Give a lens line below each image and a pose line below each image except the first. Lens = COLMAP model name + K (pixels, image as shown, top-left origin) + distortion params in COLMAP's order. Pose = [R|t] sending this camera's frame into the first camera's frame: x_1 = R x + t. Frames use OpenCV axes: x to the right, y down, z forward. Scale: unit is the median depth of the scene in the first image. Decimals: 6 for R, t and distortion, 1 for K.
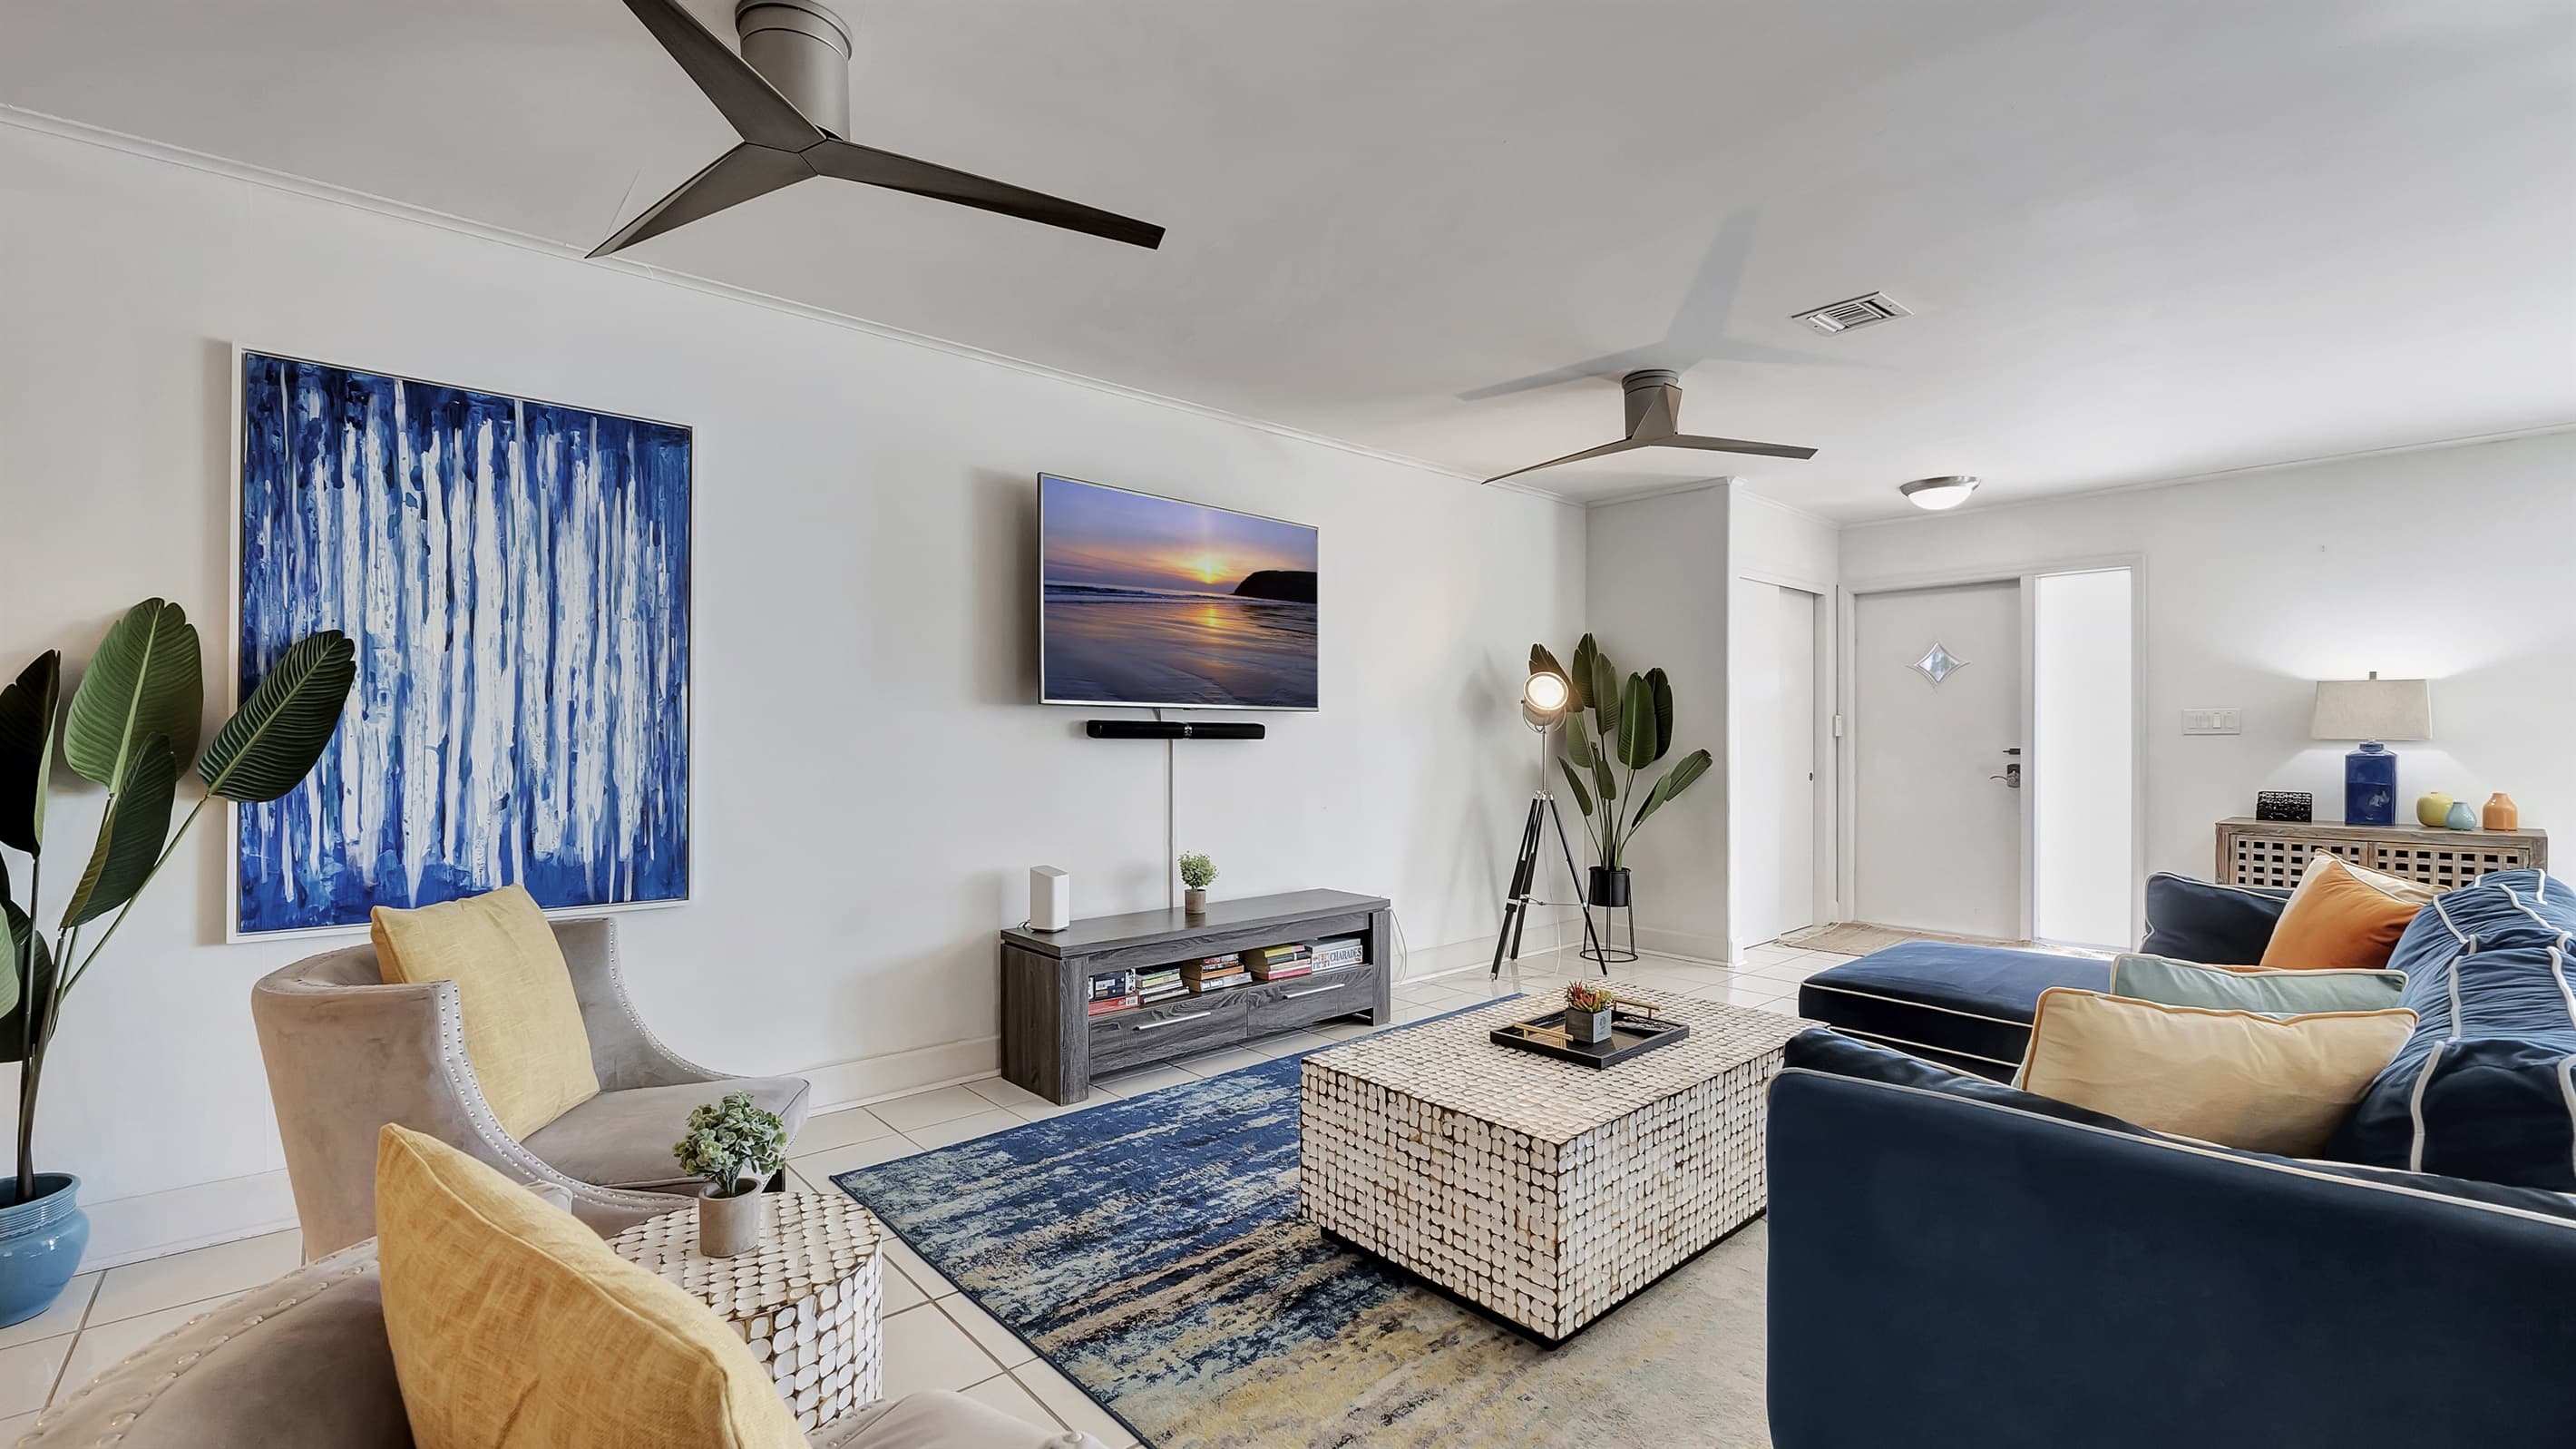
lens RADIAL K [[1083.5, 0, 1277.1], [0, 1083.5, 733.8], [0, 0, 1]] dist [-0.008679, 0.000813]
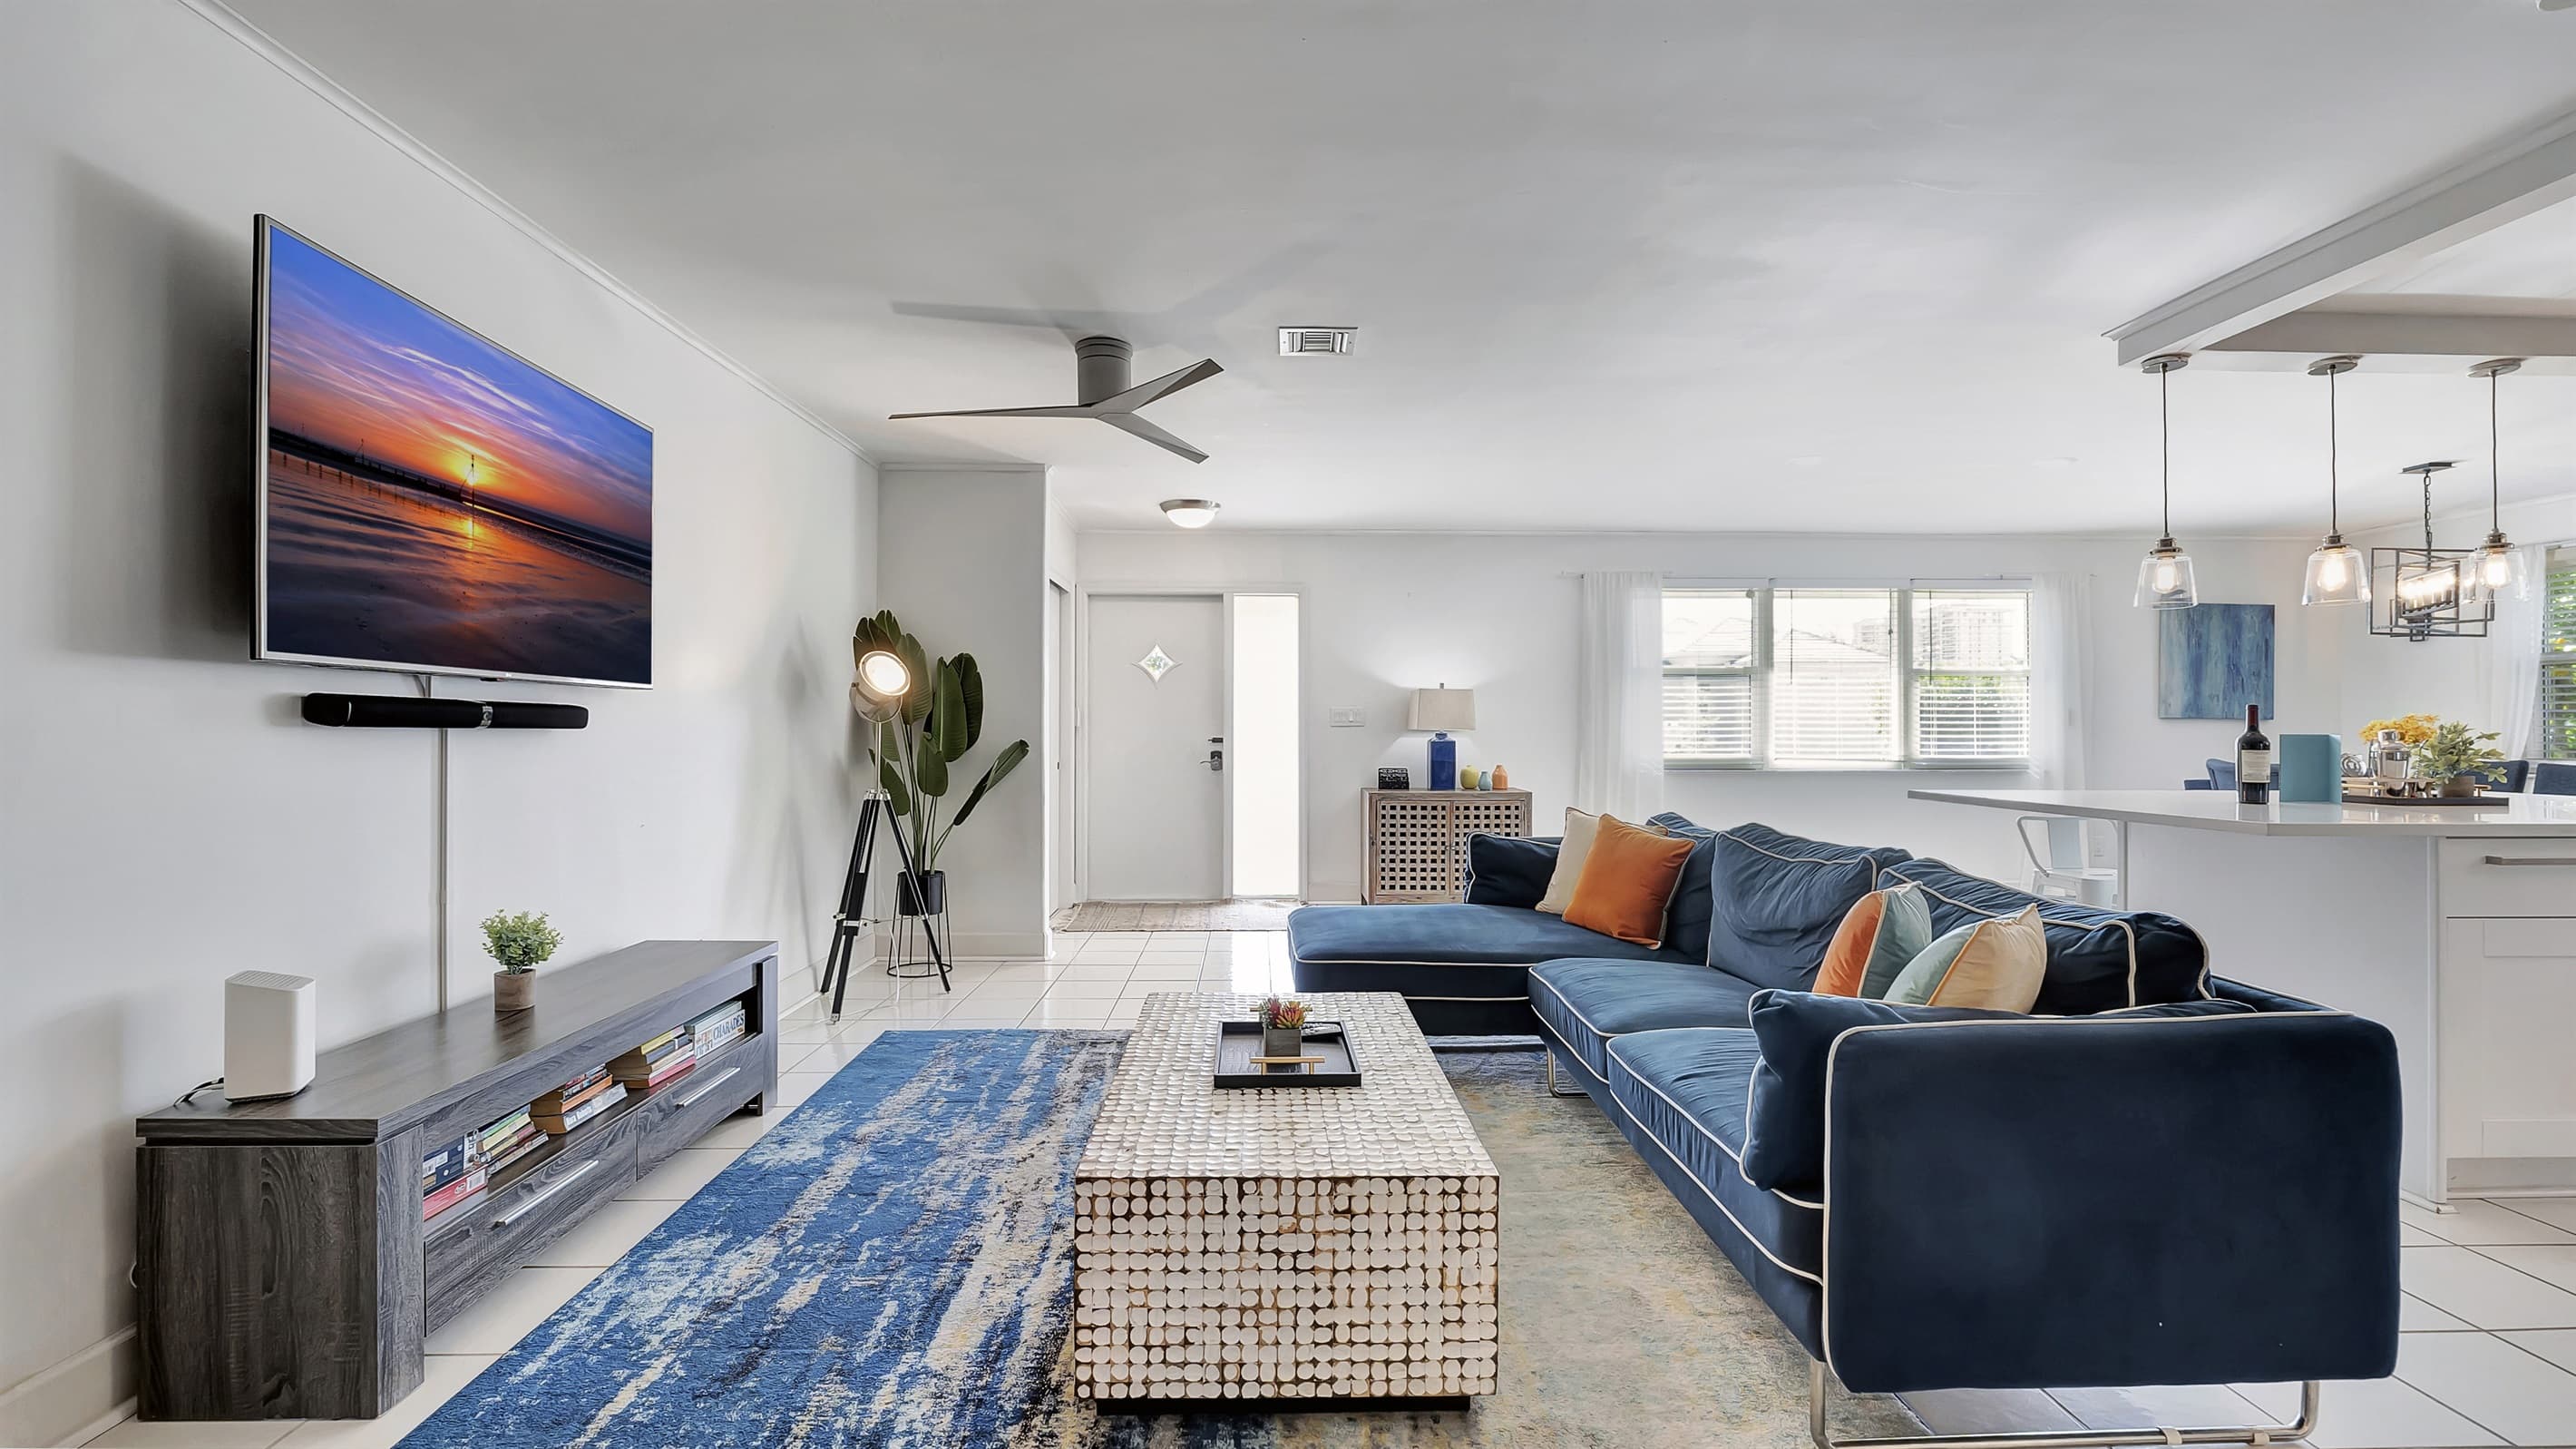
lens RADIAL K [[1083.5, 0, 1272.4], [0, 1083.5, 714.2], [0, 0, 1]] dist [-0.008679, 0.000813]
pose [[0.644265, 0.012025, 0.764708, -0.276540], [-0.004686, 0.999920, -0.011775, 0.002225], [-0.764788, 0.004003, 0.644269, 0.276518]]
